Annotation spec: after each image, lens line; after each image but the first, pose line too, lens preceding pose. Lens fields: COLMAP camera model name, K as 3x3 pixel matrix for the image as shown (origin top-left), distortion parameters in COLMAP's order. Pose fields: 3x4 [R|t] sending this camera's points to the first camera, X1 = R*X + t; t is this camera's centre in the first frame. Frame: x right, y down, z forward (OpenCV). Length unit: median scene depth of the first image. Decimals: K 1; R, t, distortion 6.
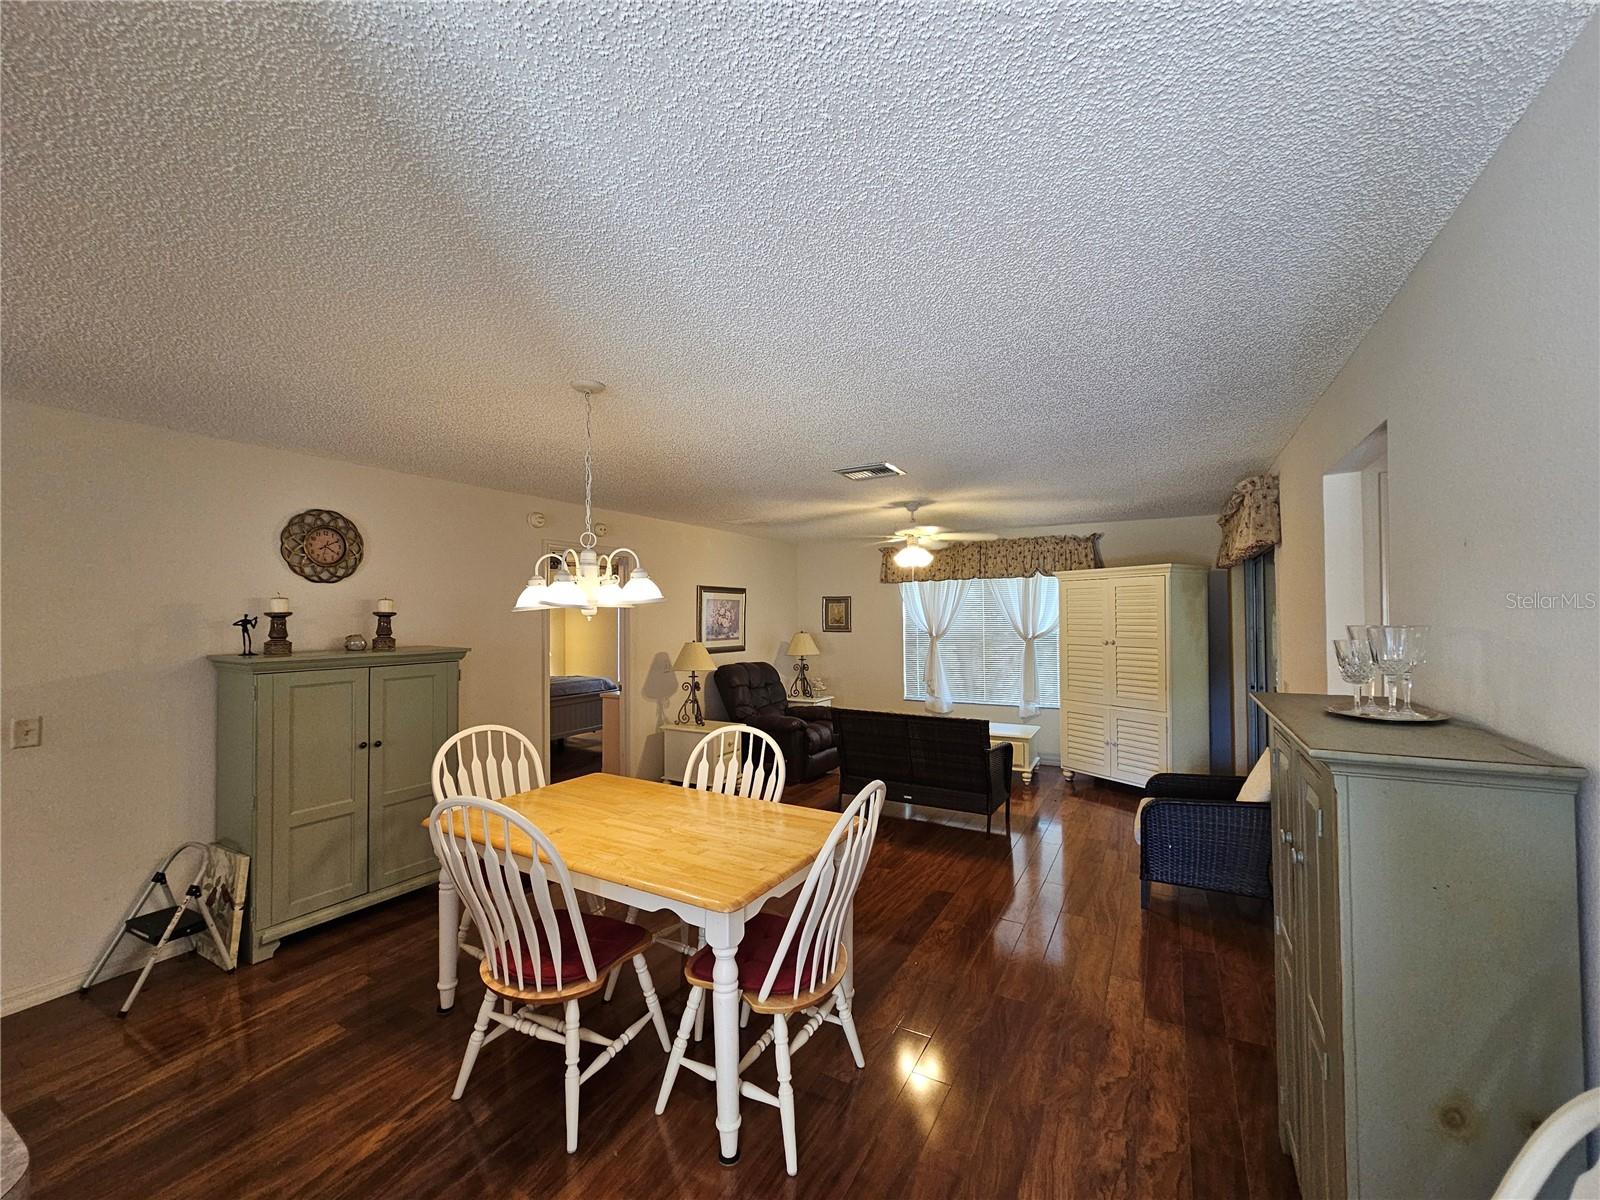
lens RADIAL K [[651.5, 0, 799.0], [0, 651.5, 604.0], [0, 0, 1]] dist [0.010542, -0.000041]
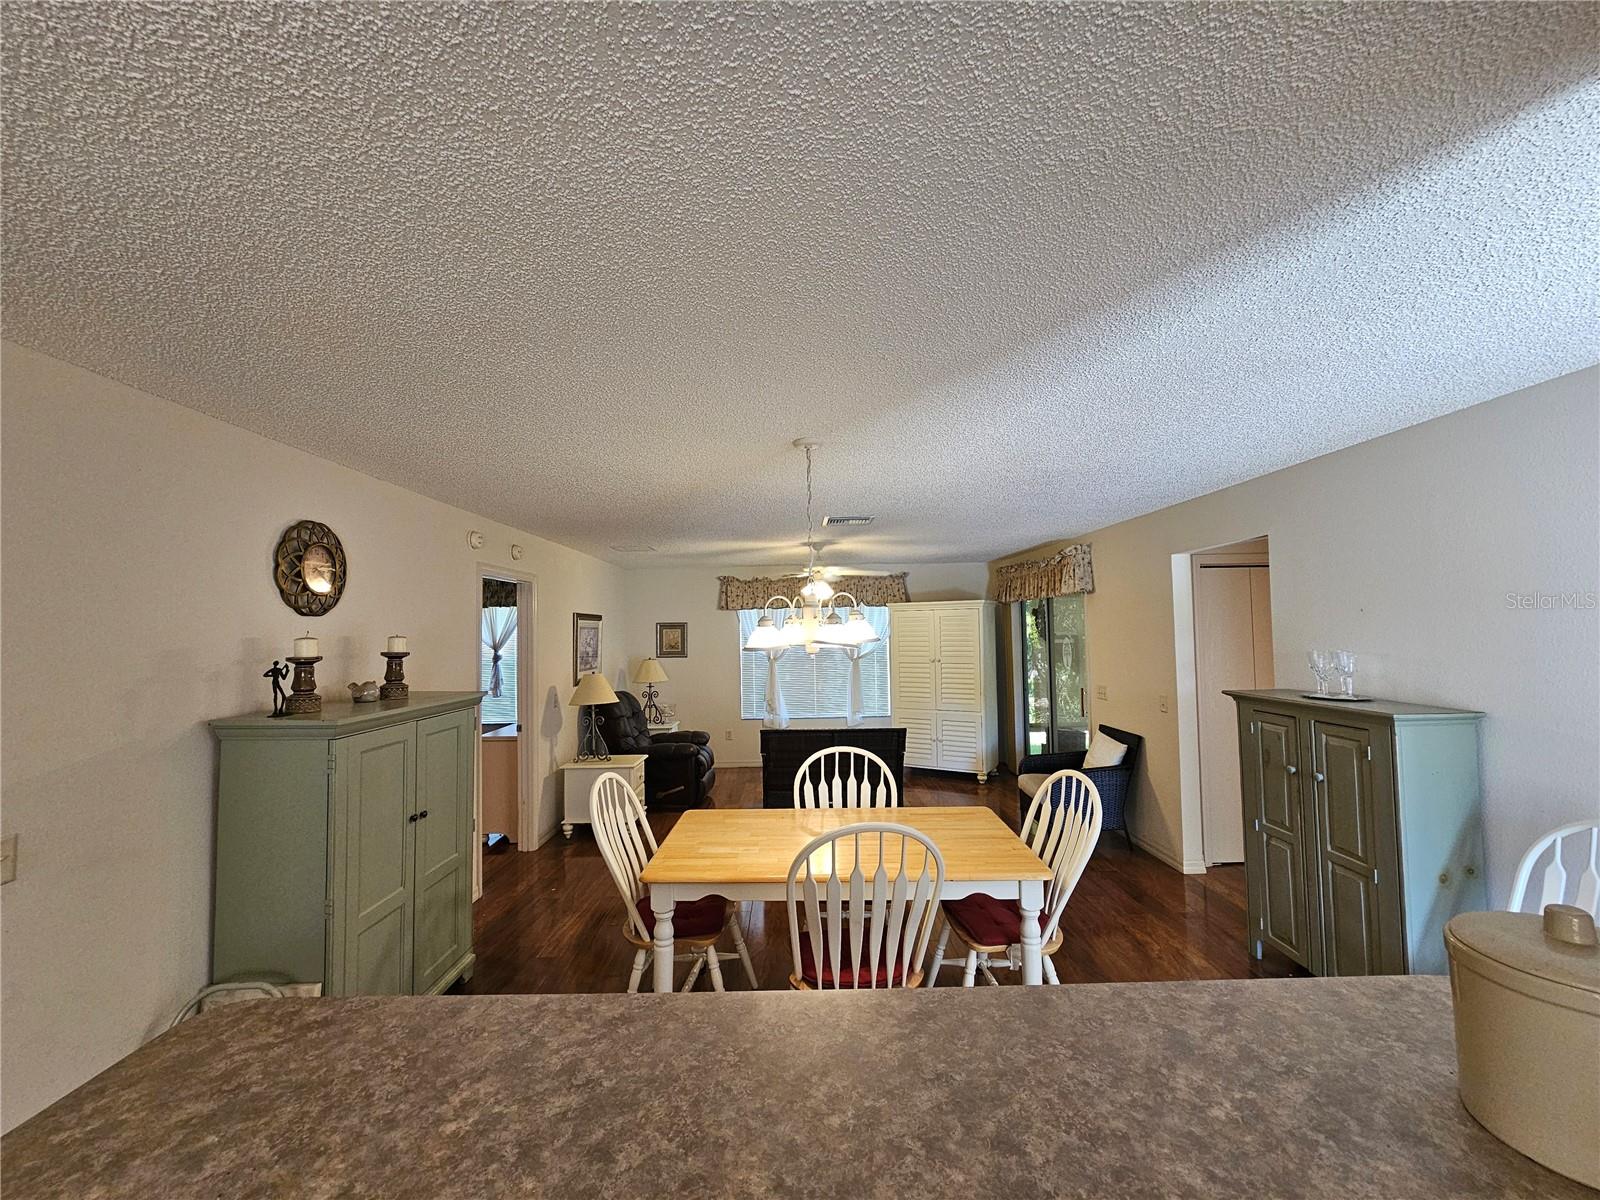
lens RADIAL K [[651.5, 0, 788.7], [0, 651.5, 599.5], [0, 0, 1]] dist [0.010542, -0.000041]
pose [[0.871993, 0.014614, 0.489299, -0.603641], [0.003145, 0.999366, -0.035454, -0.022842], [-0.489508, 0.032454, 0.871395, 0.051420]]
